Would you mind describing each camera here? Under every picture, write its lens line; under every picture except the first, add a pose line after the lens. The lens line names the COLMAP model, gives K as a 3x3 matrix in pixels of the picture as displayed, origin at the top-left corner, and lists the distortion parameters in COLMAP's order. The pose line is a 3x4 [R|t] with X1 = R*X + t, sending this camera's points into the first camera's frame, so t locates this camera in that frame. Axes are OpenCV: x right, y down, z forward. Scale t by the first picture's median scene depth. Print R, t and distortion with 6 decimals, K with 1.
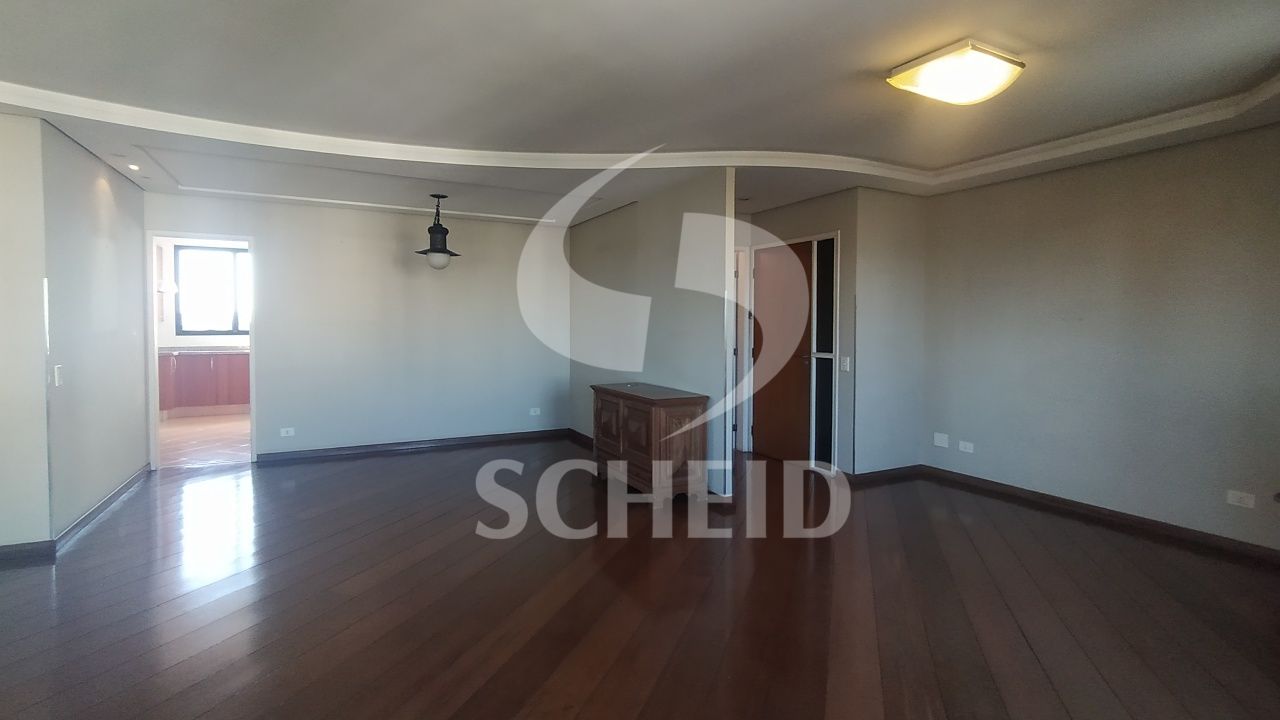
lens RADIAL K [[588.9, 0, 632.2], [0, 588.9, 339.2], [0, 0, 1]] dist [0.001757, 0.006192]
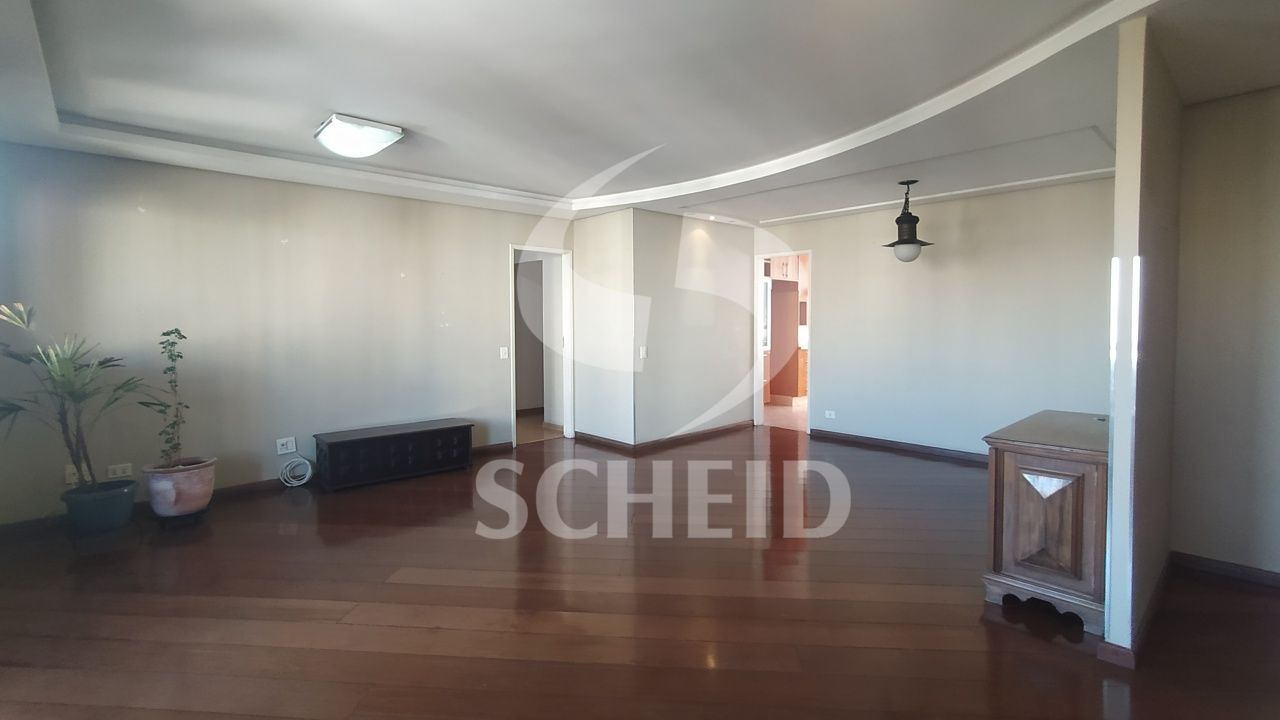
lens RADIAL K [[588.9, 0, 632.2], [0, 588.9, 339.2], [0, 0, 1]] dist [0.001757, 0.006192]
pose [[0.240165, 0.029240, -0.970292, 0.471748], [-0.022263, 0.999449, 0.024608, -0.011003], [0.970477, 0.015692, 0.240683, 0.364205]]
